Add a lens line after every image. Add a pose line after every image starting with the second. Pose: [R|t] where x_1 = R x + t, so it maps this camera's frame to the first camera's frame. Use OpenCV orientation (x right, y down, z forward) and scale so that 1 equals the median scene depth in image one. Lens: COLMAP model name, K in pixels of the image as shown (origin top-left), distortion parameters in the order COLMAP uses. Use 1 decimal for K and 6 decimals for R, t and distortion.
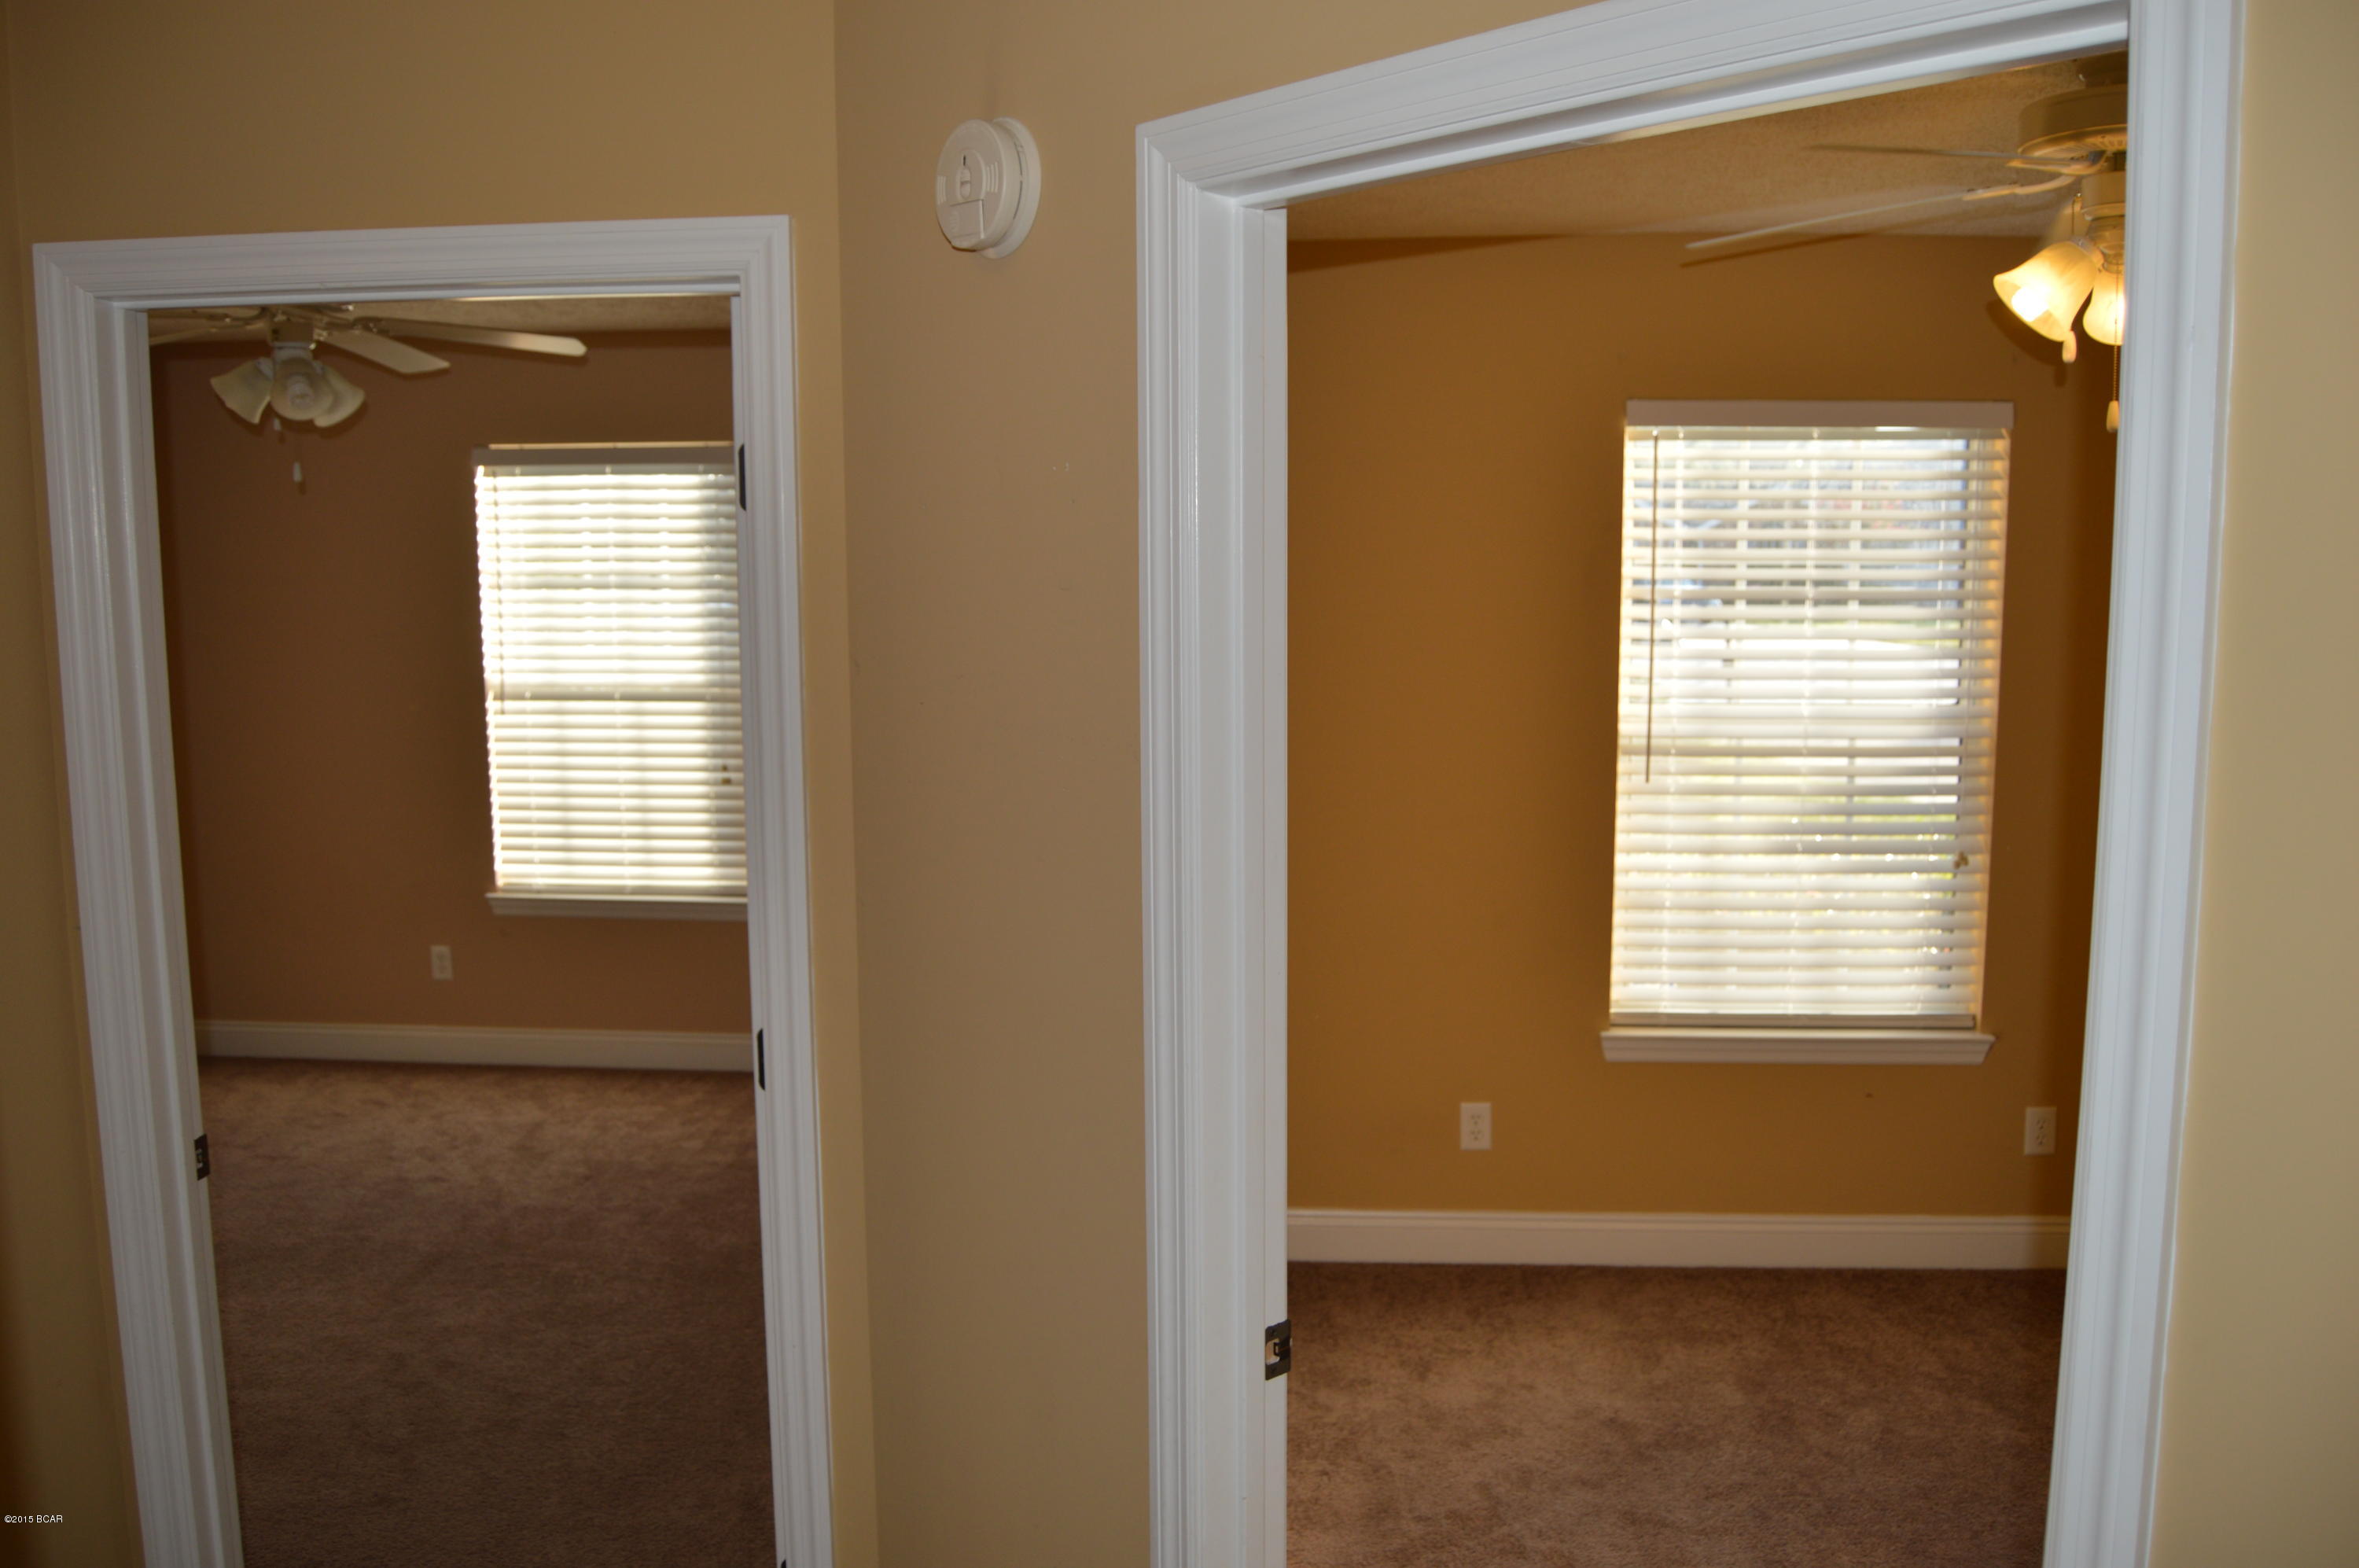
lens RADIAL K [[1859.8, 0, 1179.5], [0, 1859.8, 784.0], [0, 0, 1]] dist [-0.097347, 0.037986]
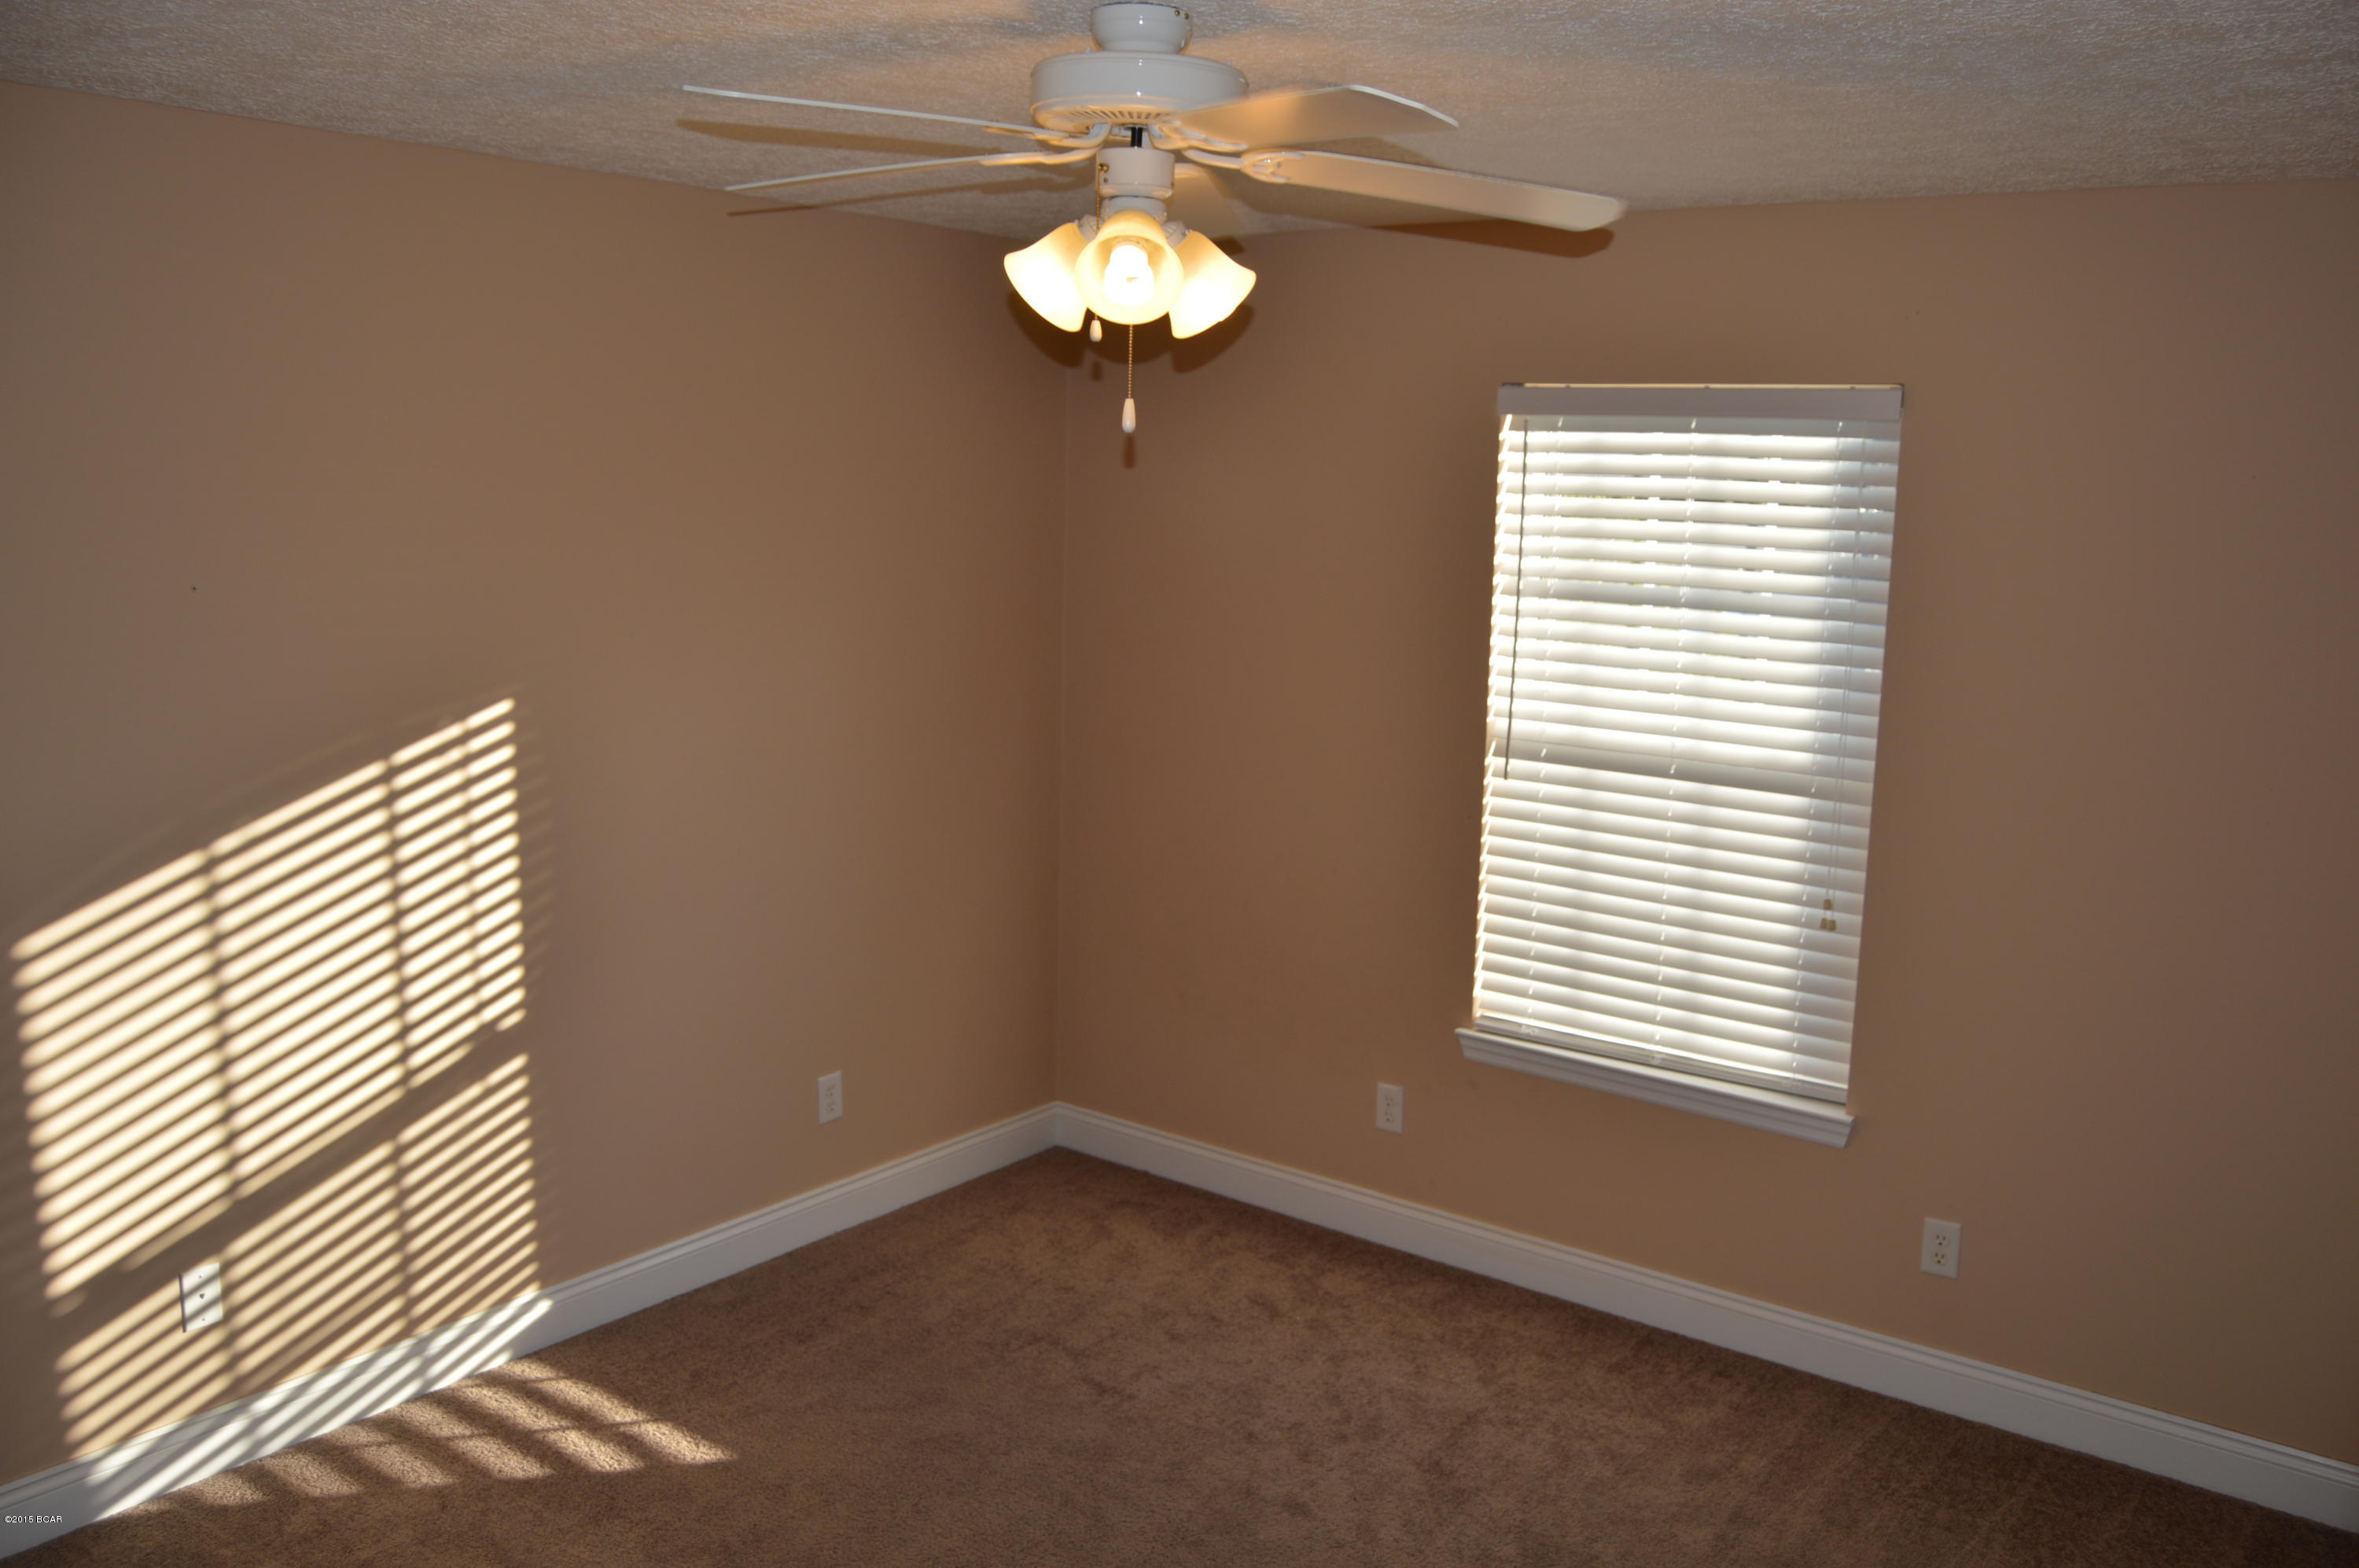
lens RADIAL K [[1865.0, 0, 1178.2], [0, 1865.0, 786.0], [0, 0, 1]] dist [-0.095416, 0.035877]
pose [[0.837727, 0.110970, -0.534695, -0.099562], [-0.098483, 0.993782, 0.051953, -0.059275], [0.537135, 0.009136, 0.843446, 0.349876]]
